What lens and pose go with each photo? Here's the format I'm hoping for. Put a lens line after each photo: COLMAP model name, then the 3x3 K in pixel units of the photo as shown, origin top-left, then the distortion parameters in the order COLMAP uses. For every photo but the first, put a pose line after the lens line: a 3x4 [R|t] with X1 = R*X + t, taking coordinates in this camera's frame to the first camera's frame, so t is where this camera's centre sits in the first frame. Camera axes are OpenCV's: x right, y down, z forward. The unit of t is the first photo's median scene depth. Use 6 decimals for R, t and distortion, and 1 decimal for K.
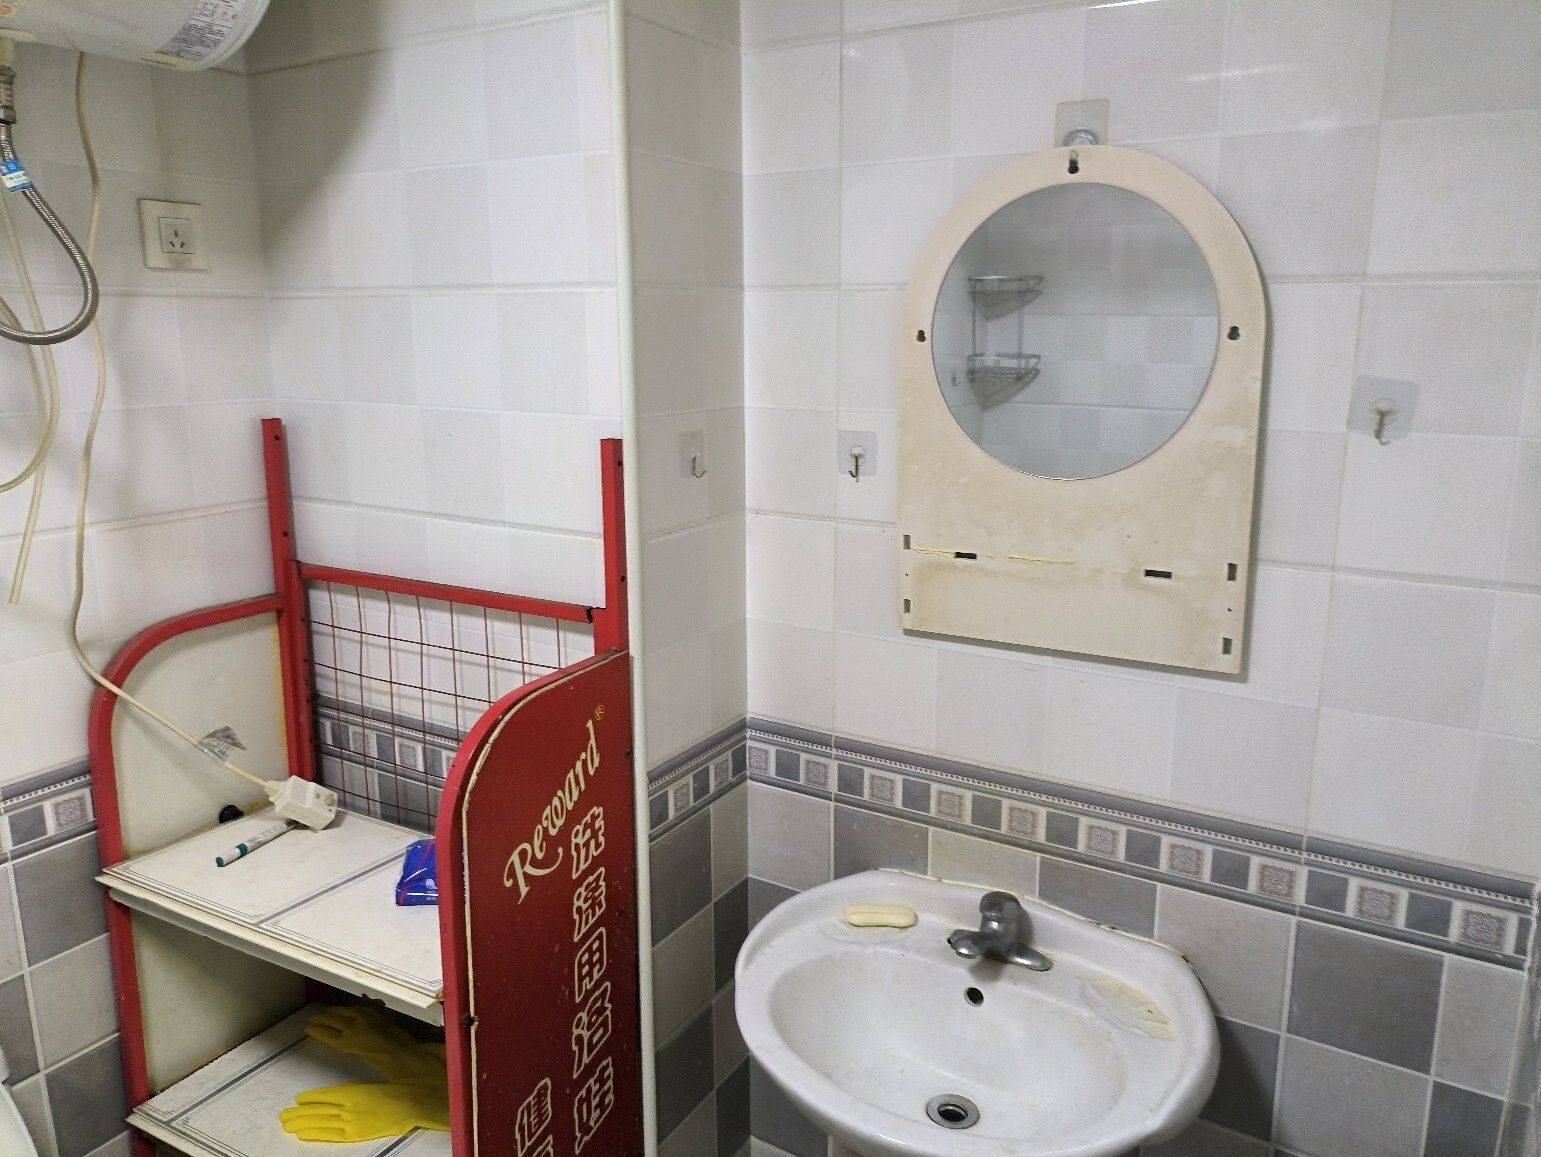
lens RADIAL K [[1139.6, 0, 770.5], [0, 1139.6, 578.5], [0, 0, 1]] dist [0.018187, -0.010604]
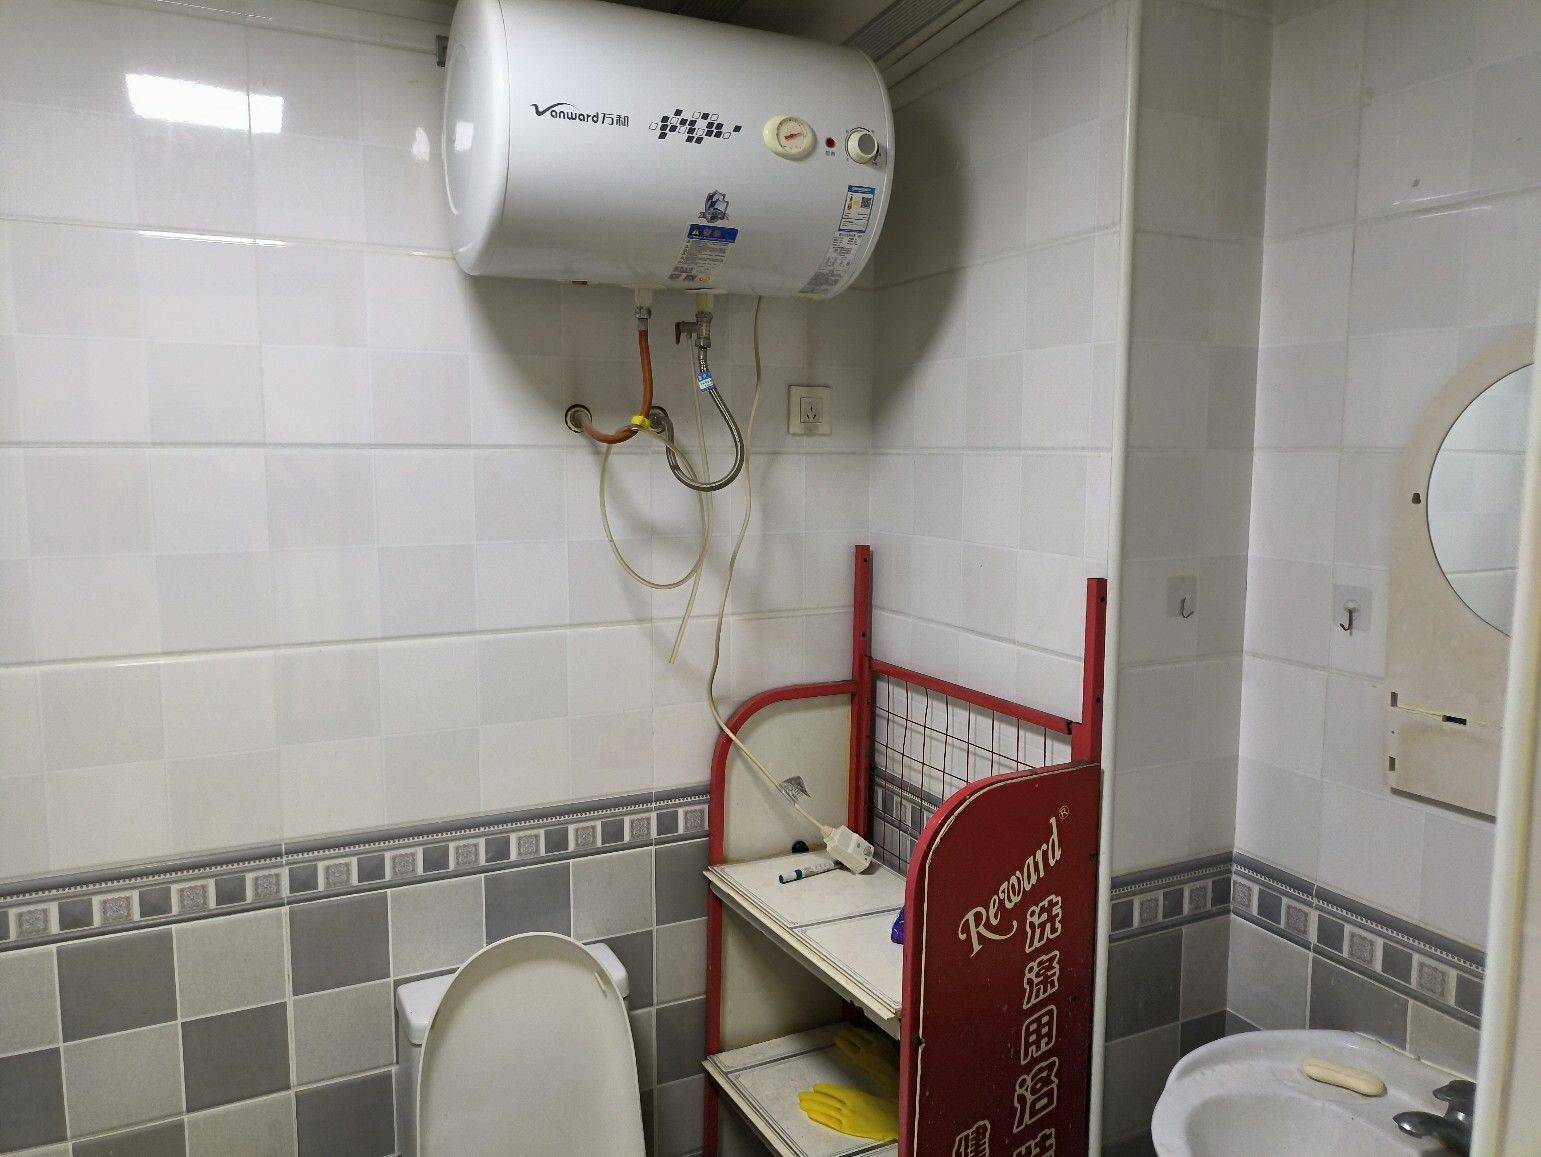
lens RADIAL K [[1146.4, 0, 770.5], [0, 1146.4, 578.5], [0, 0, 1]] dist [0.038004, -0.051826]
pose [[0.839009, 0.065973, -0.540103, 0.194248], [-0.121846, 0.990194, -0.068327, -0.001220], [0.530300, 0.123136, 0.838820, -0.149318]]
